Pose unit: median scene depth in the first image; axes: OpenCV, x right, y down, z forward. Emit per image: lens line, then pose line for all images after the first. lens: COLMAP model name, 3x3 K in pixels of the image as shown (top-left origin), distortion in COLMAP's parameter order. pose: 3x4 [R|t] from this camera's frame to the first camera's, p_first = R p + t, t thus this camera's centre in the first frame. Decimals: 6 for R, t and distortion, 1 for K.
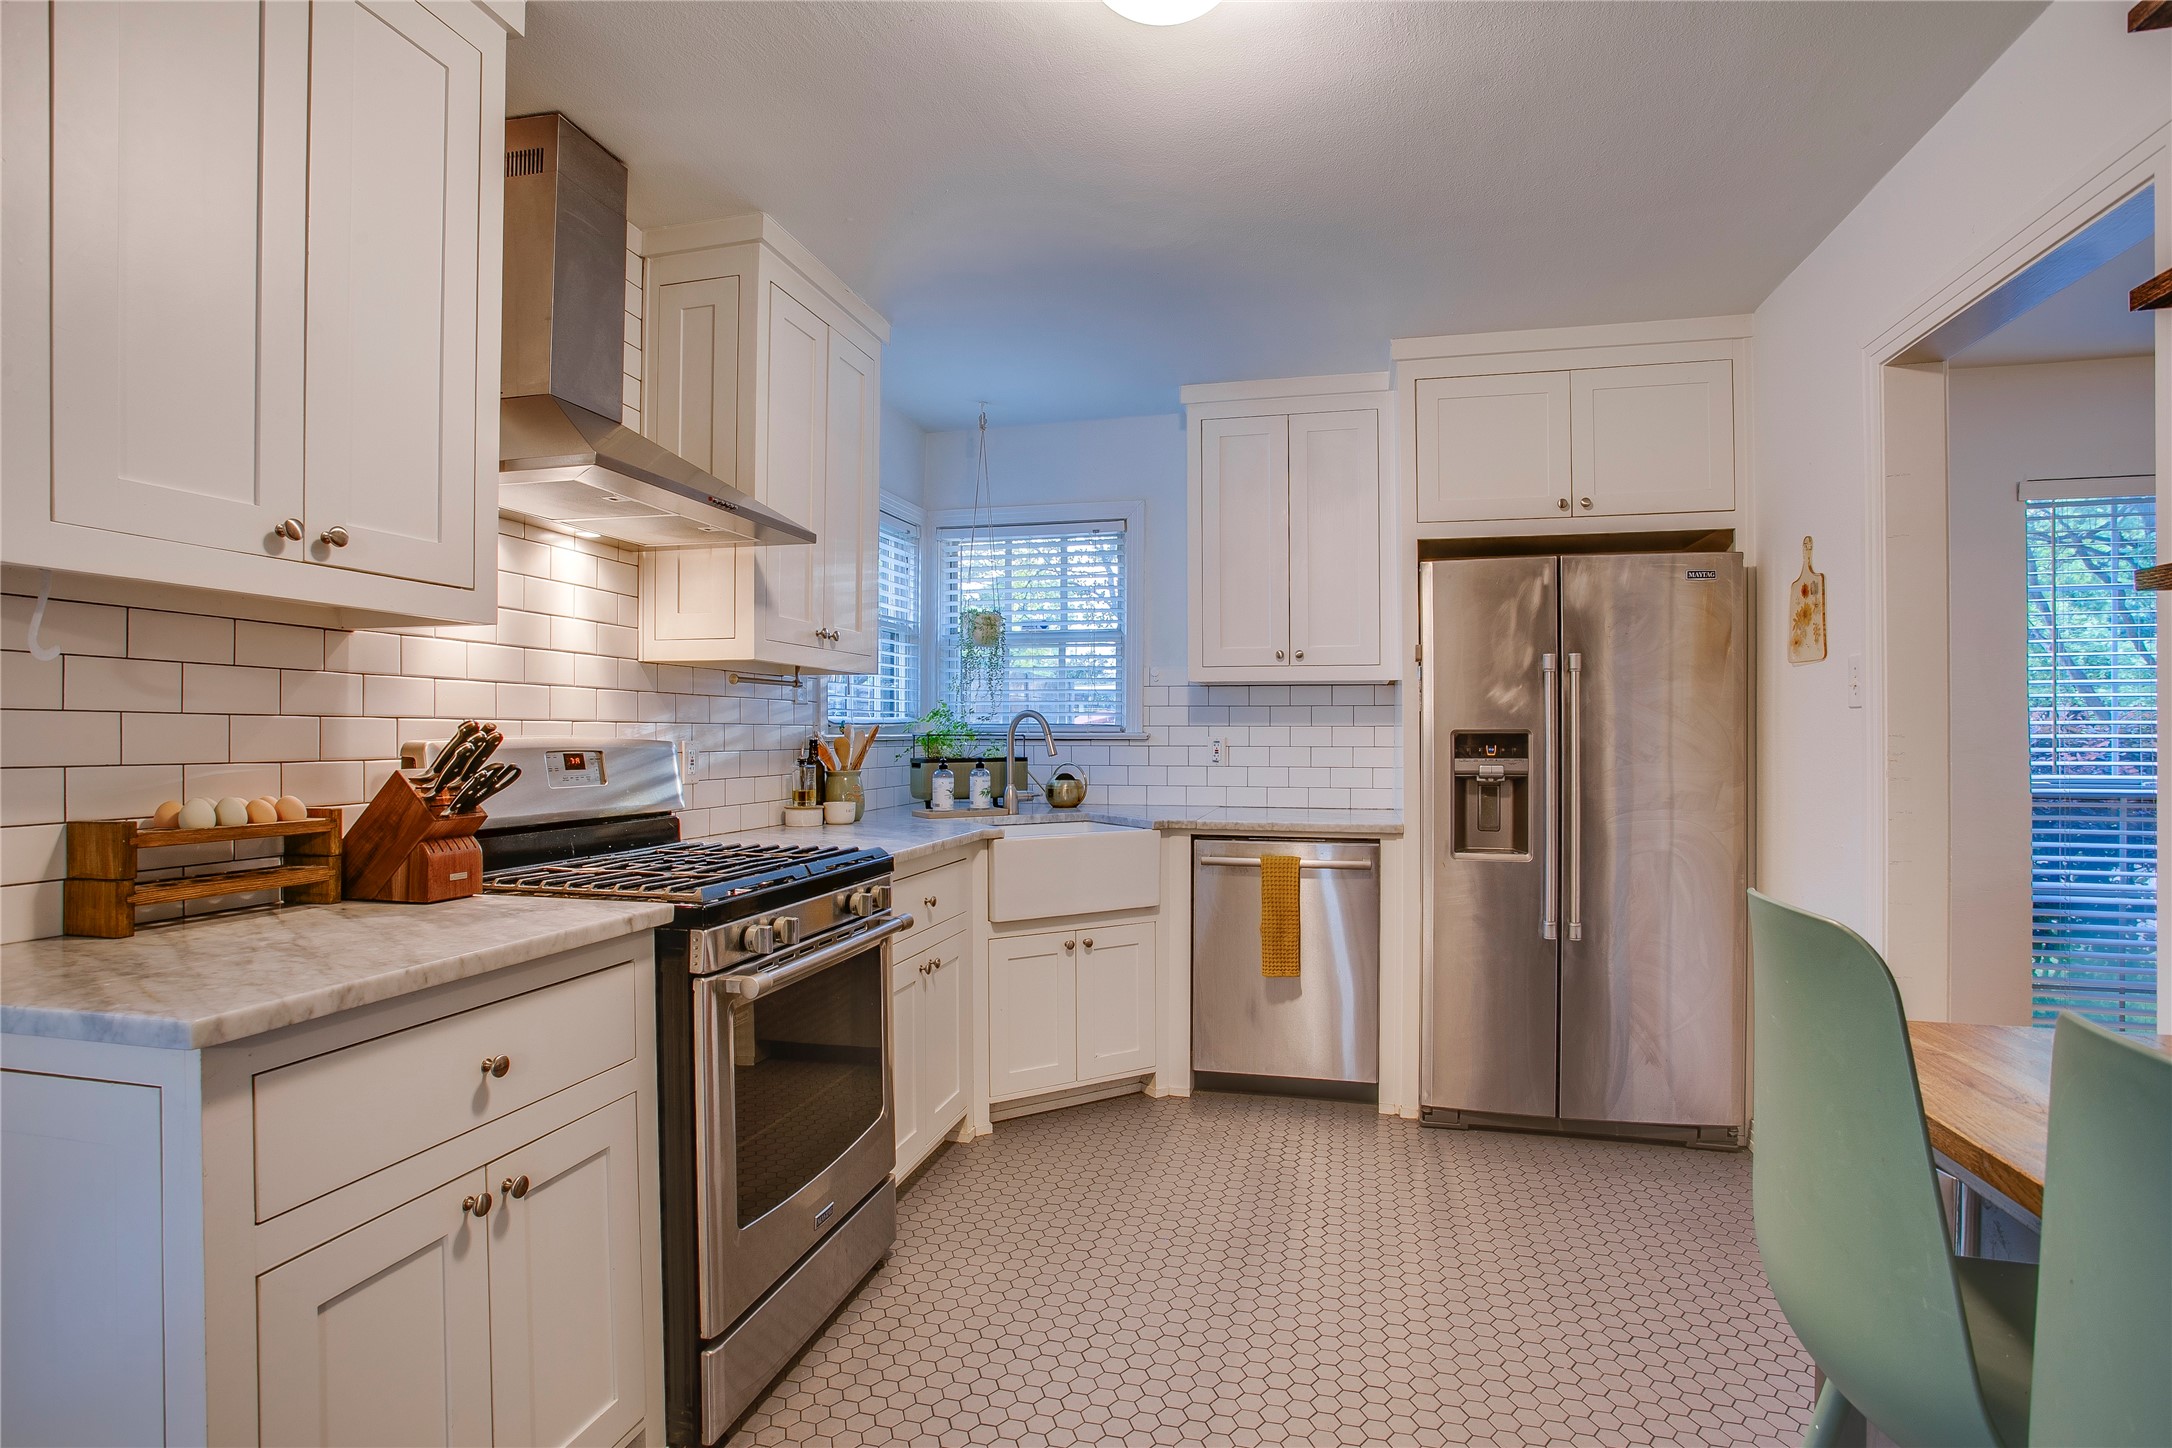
lens RADIAL K [[1064.7, 0, 1081.2], [0, 1064.7, 728.8], [0, 0, 1]] dist [-0.083983, 0.044441]
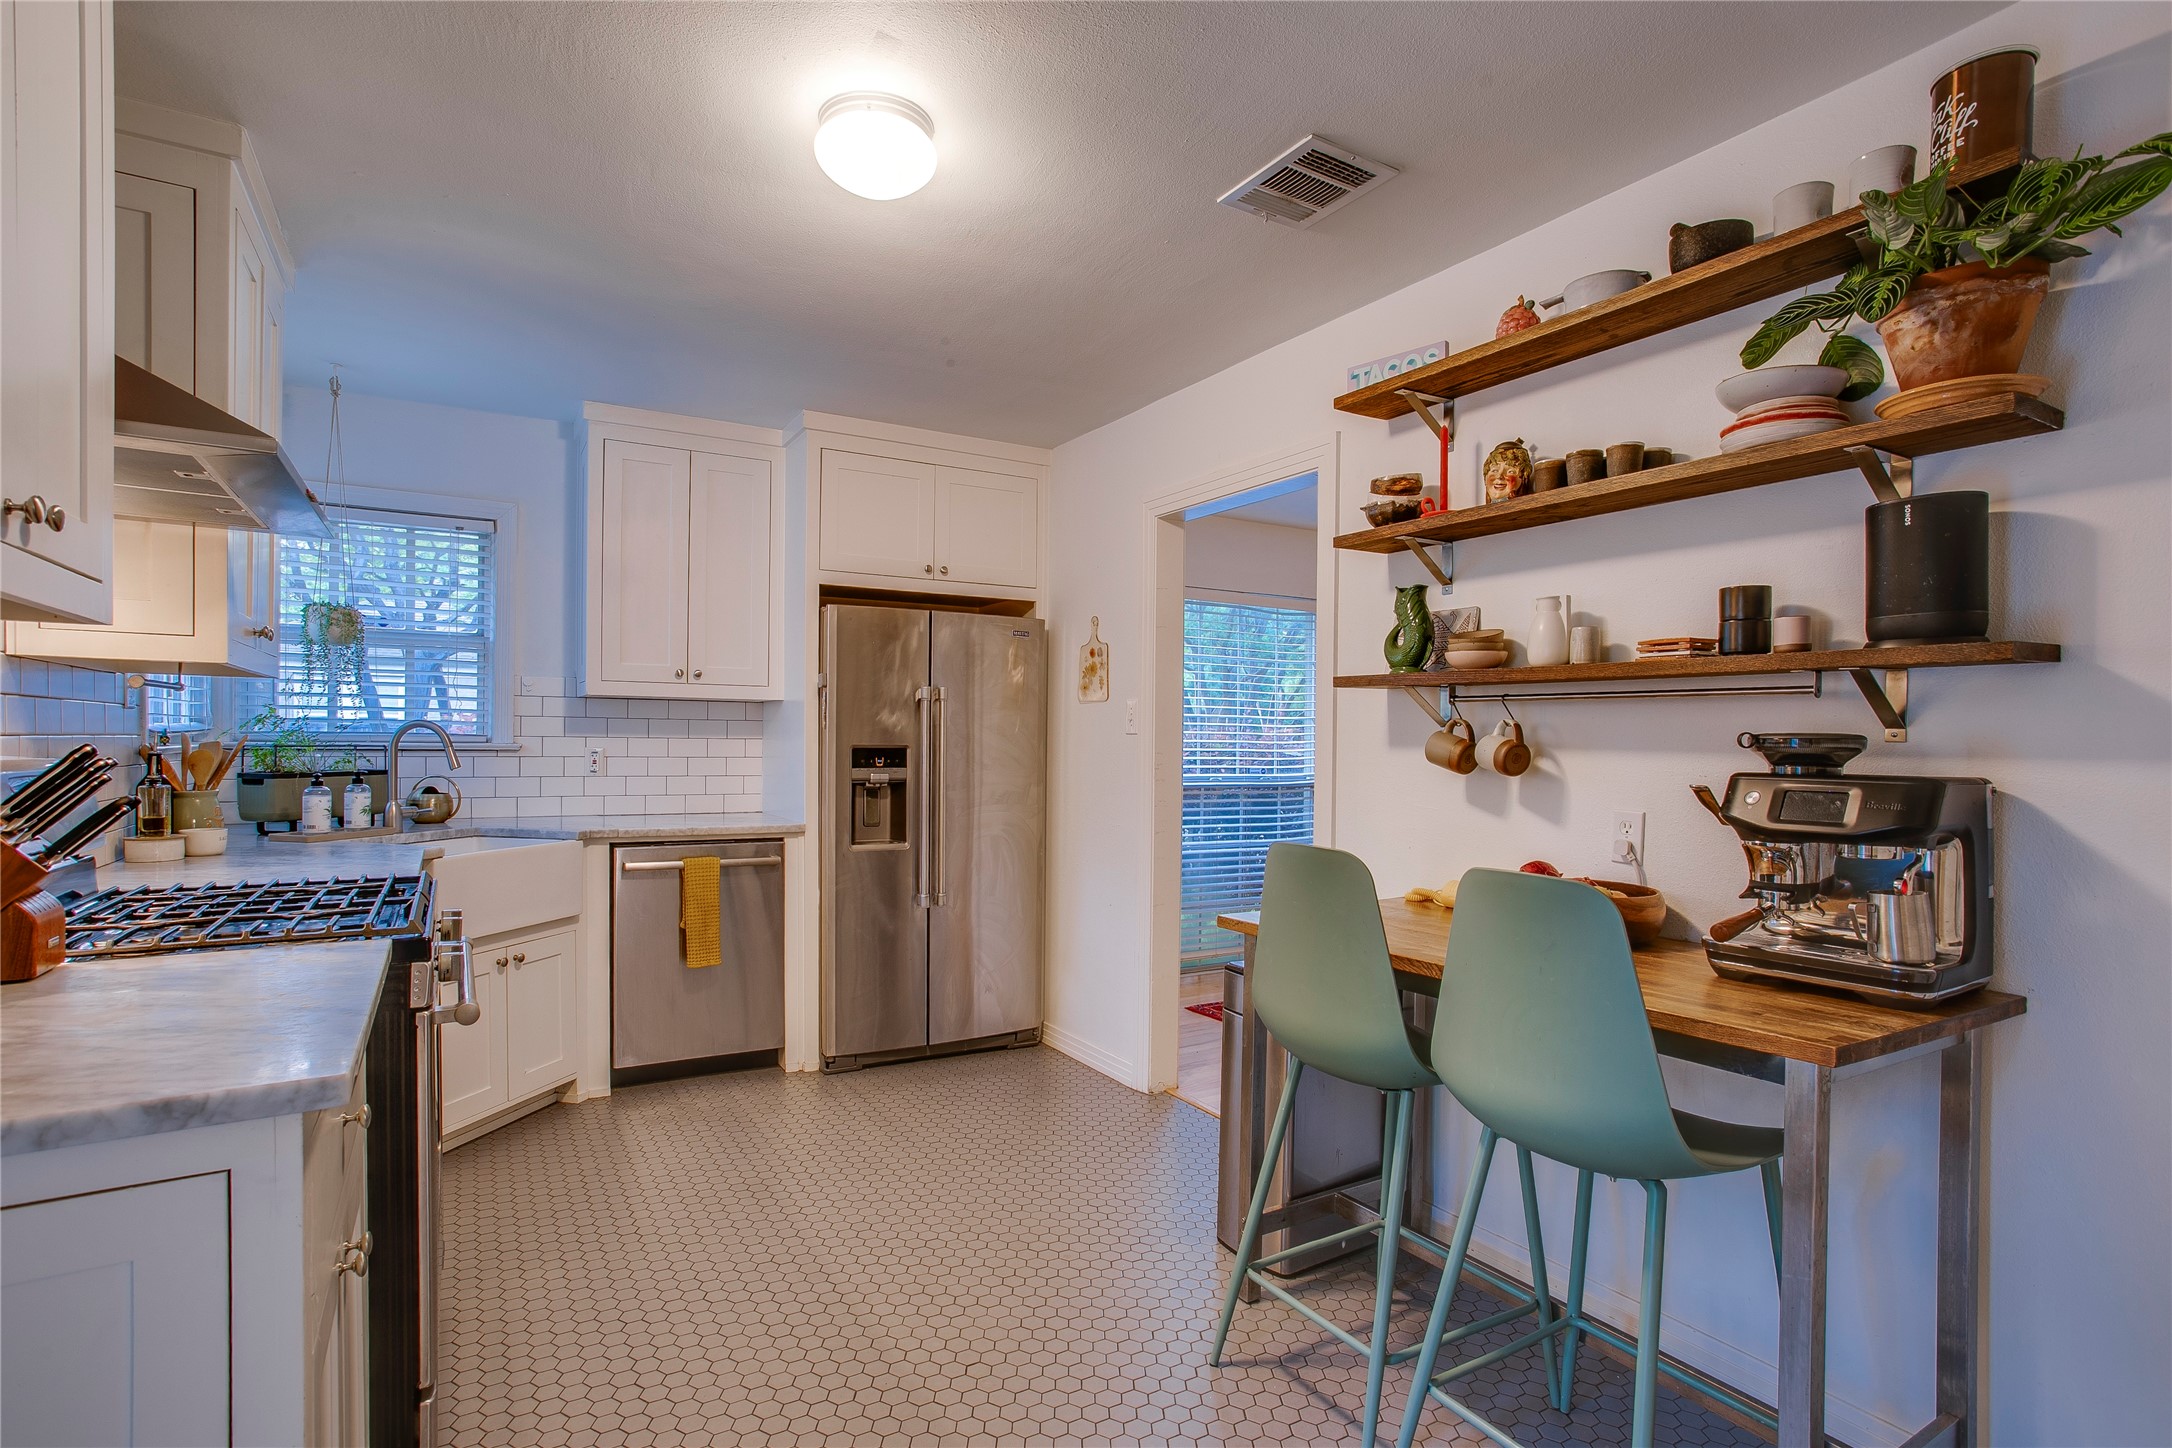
lens RADIAL K [[1051.3, 0, 1069.6], [0, 1051.3, 750.4], [0, 0, 1]] dist [-0.056138, 0.032555]
pose [[0.716511, 0.000176, 0.697576, -0.298305], [-0.013809, 0.999808, 0.013932, -0.012234], [-0.697439, -0.019615, 0.716376, -0.045387]]
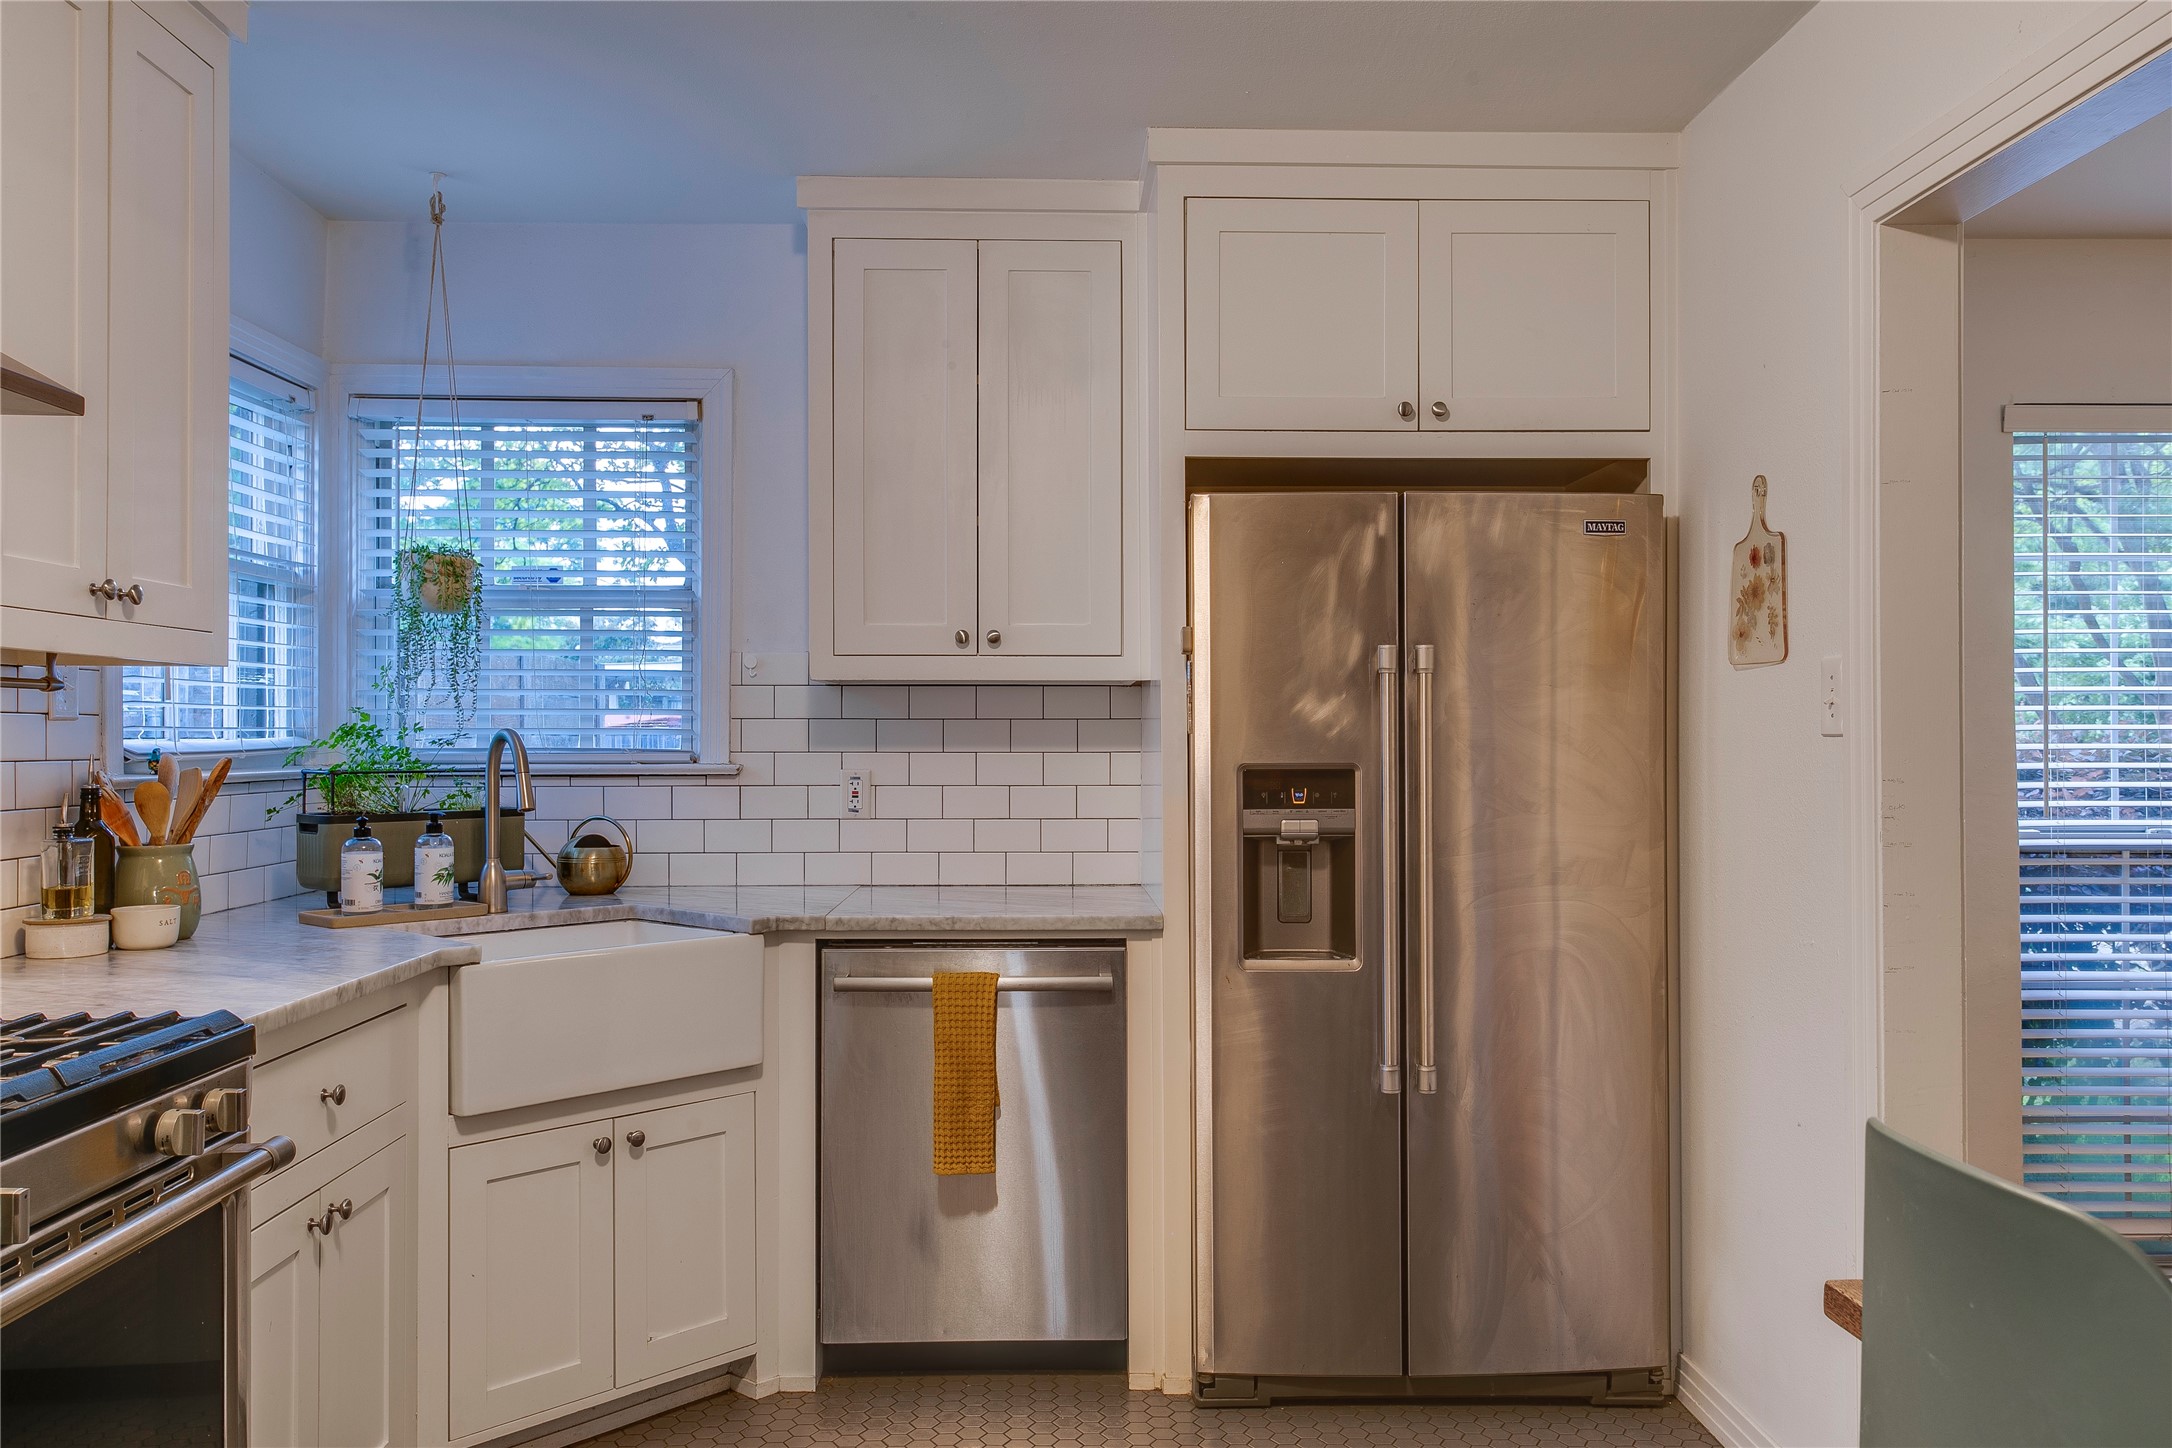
lens RADIAL K [[1668.3, 0, 1095.8], [0, 1668.3, 725.2], [0, 0, 1]] dist [-0.000790, 0.030469]
pose [[0.960321, 0.000707, 0.278895, -0.006539], [0.000401, 0.999992, -0.003914, -0.017117], [-0.278896, 0.003871, 0.960313, 0.067254]]
